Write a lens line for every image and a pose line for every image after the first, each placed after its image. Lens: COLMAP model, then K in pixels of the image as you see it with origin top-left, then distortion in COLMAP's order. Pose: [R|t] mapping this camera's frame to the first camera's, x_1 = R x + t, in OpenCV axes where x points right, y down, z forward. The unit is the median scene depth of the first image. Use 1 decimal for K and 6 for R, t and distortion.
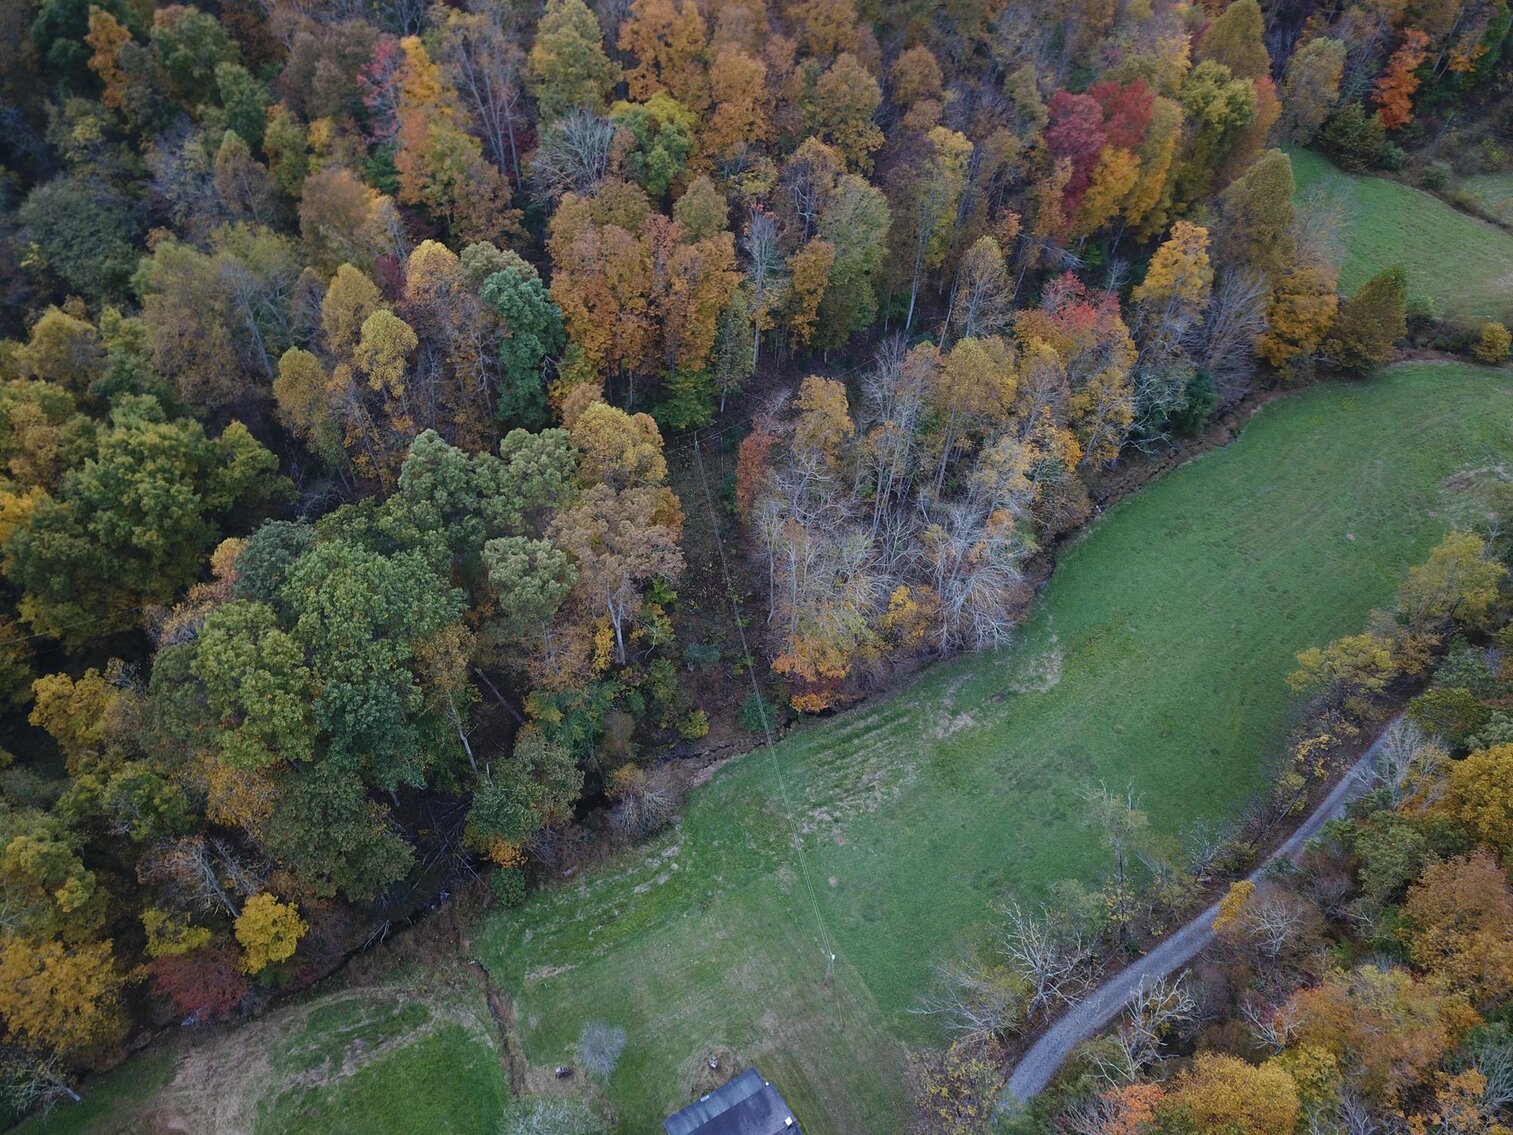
lens RADIAL K [[1158.4, 0, 755.2], [0, 1158.4, 570.4], [0, 0, 1]] dist [0.009220, -0.004882]
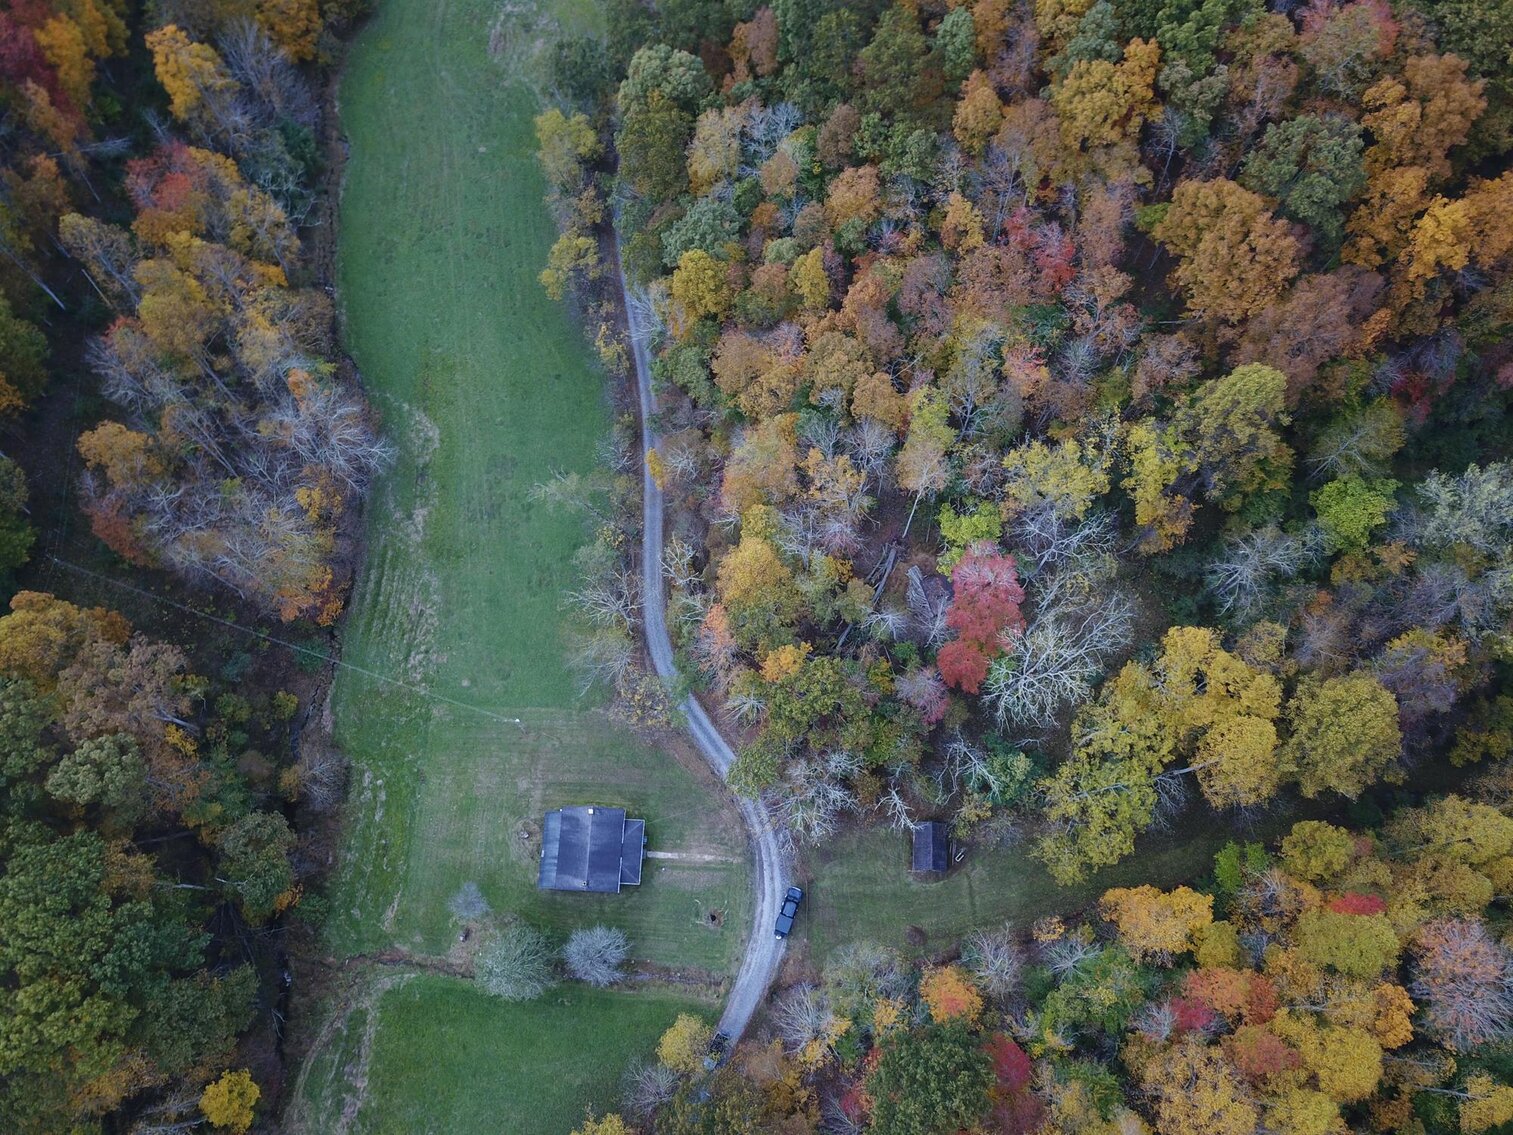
lens RADIAL K [[1158.4, 0, 755.2], [0, 1158.4, 570.4], [0, 0, 1]] dist [0.009220, -0.004882]
pose [[0.530254, -0.806262, 0.262243, 0.000991], [0.656346, 0.586158, 0.475005, -0.185659], [-0.536695, -0.079751, 0.839999, -0.218630]]
